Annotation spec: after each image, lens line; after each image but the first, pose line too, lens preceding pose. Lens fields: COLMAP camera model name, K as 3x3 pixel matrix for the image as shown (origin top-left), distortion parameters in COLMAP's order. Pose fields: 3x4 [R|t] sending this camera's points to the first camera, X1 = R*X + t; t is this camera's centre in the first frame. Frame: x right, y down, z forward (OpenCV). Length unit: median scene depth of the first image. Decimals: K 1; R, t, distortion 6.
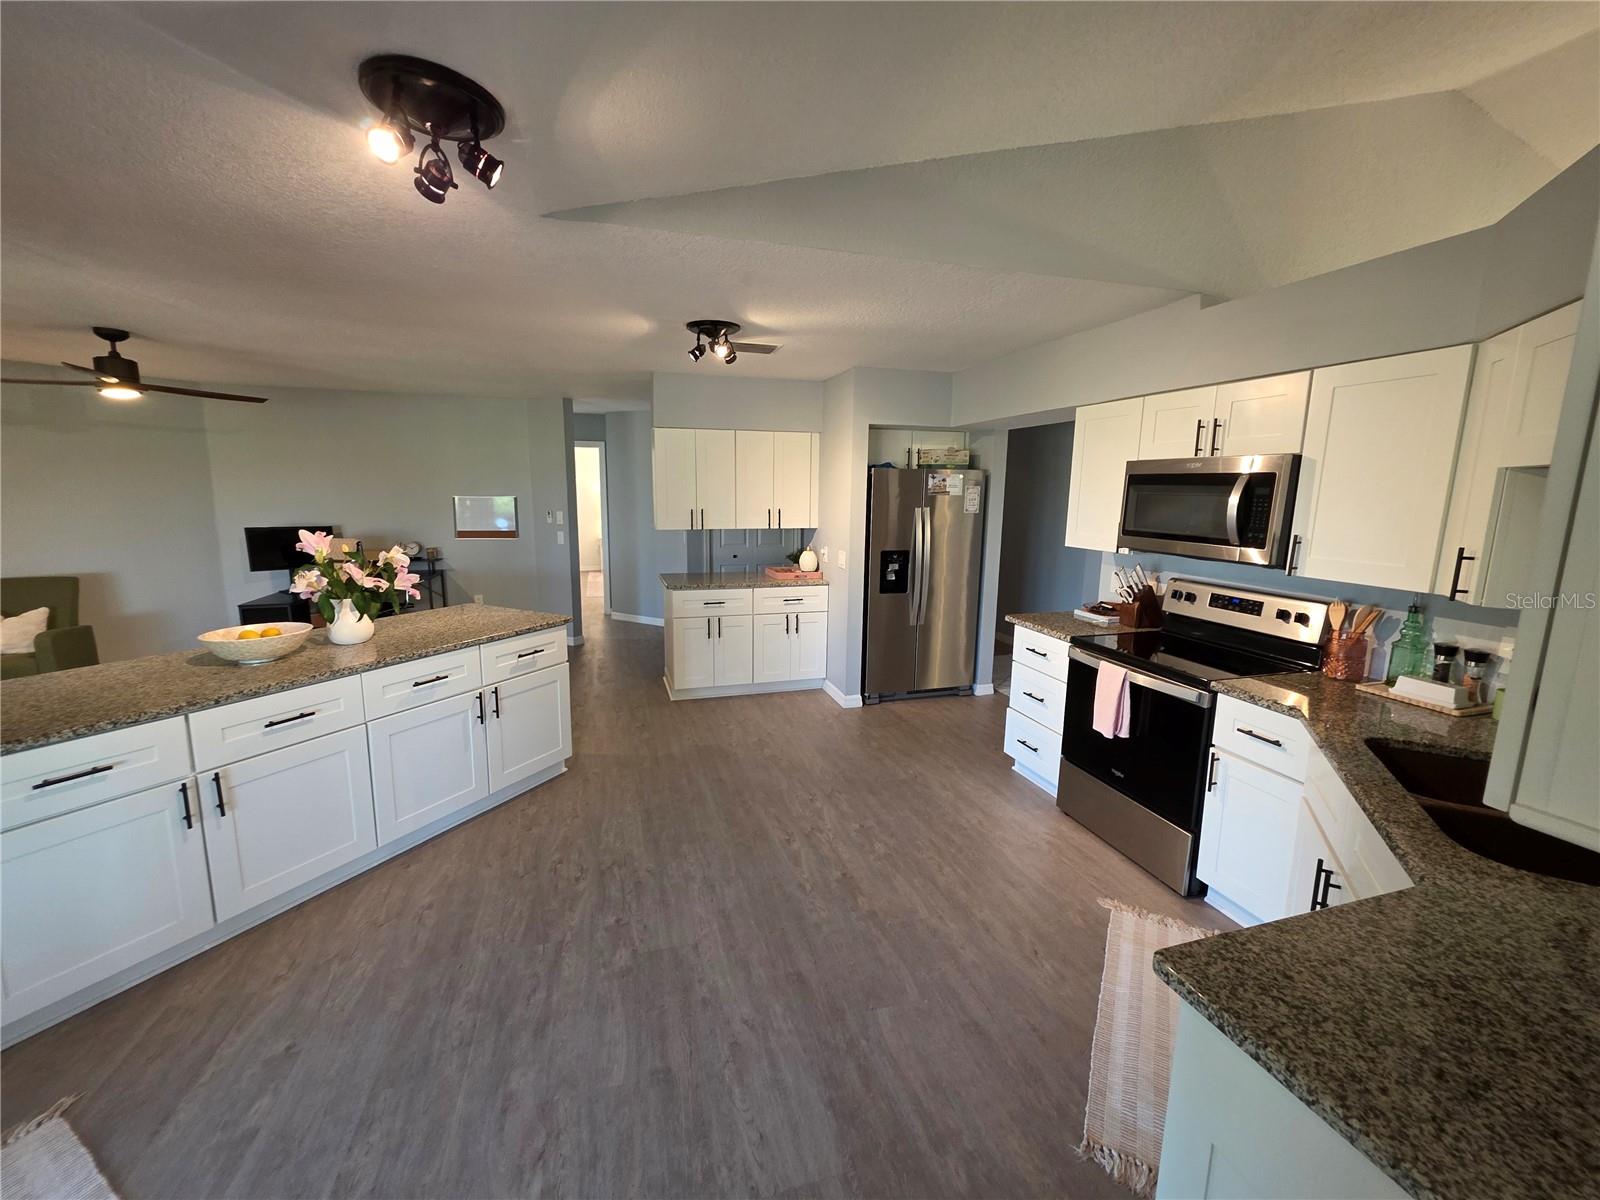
lens RADIAL K [[636.8, 0, 794.4], [0, 636.8, 593.5], [0, 0, 1]] dist [0.000572, 0.000283]
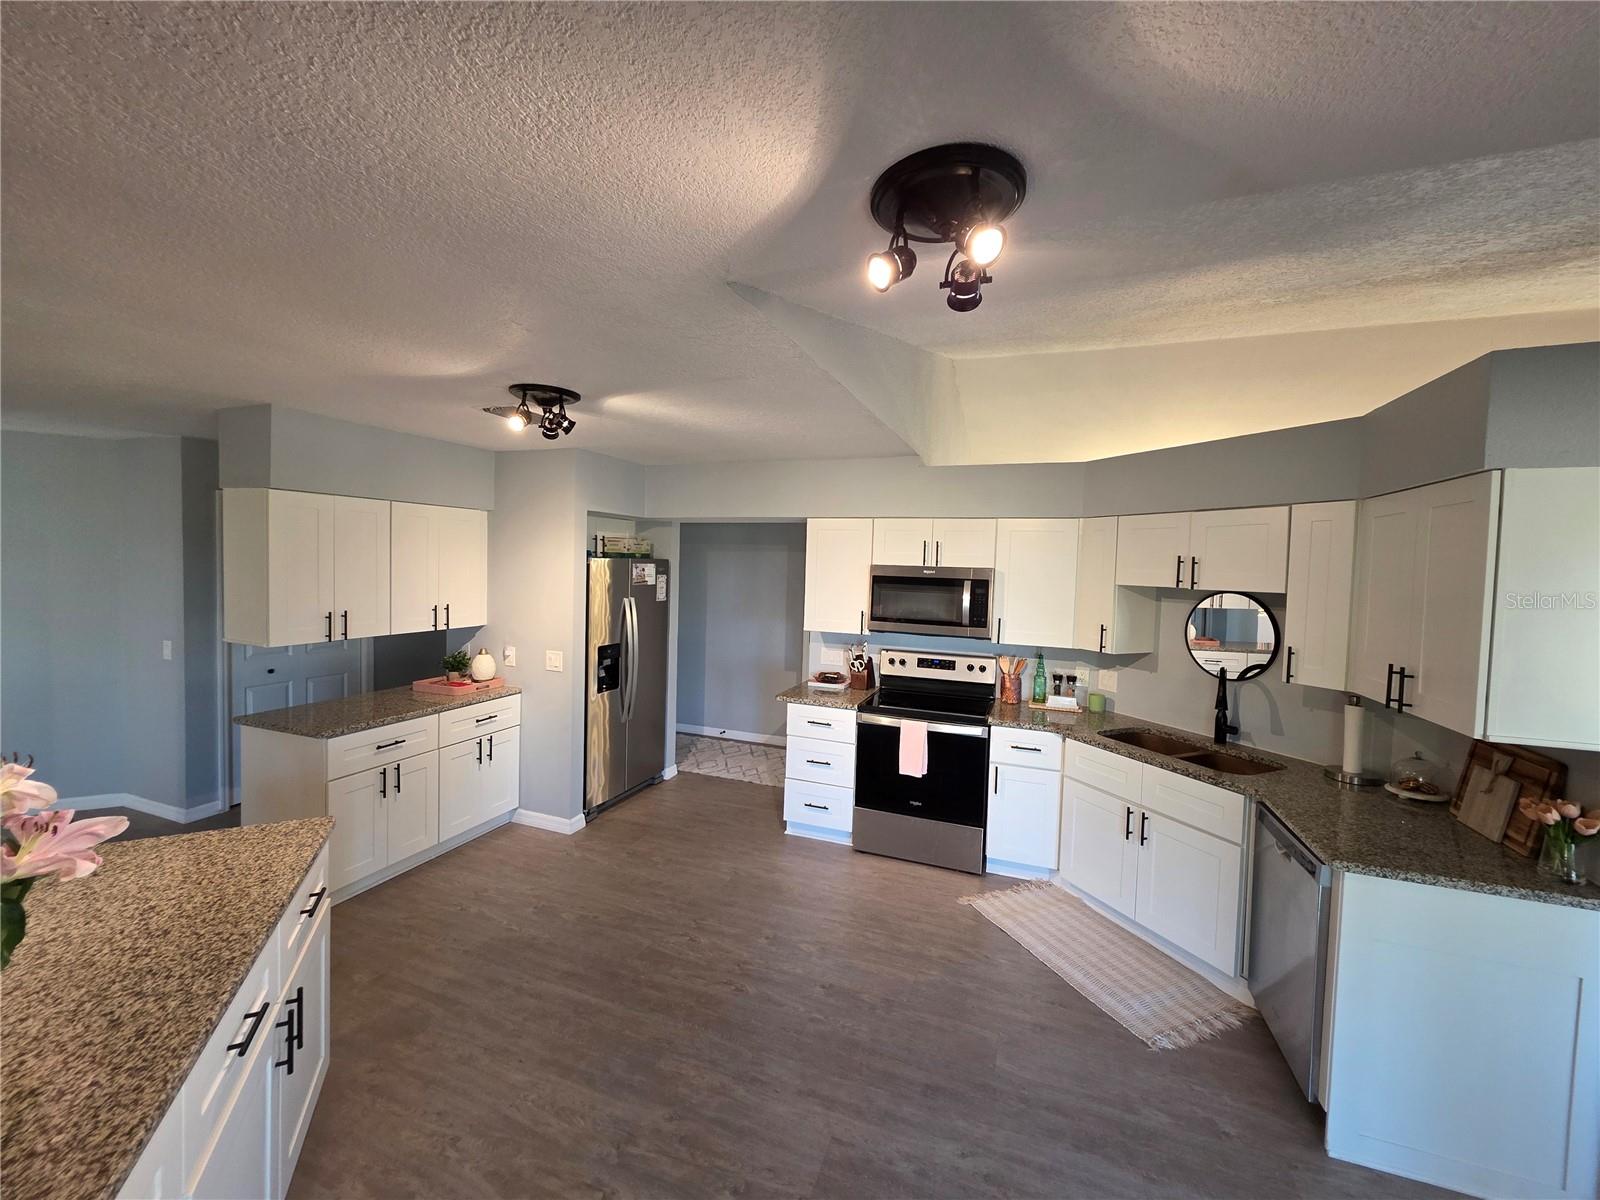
lens RADIAL K [[636.8, 0, 794.4], [0, 636.8, 593.5], [0, 0, 1]] dist [0.000572, 0.000283]
pose [[0.613397, -0.032406, 0.789109, -0.607618], [0.109897, 0.992940, -0.044649, -0.105640], [-0.782091, 0.114109, 0.612628, 0.312251]]
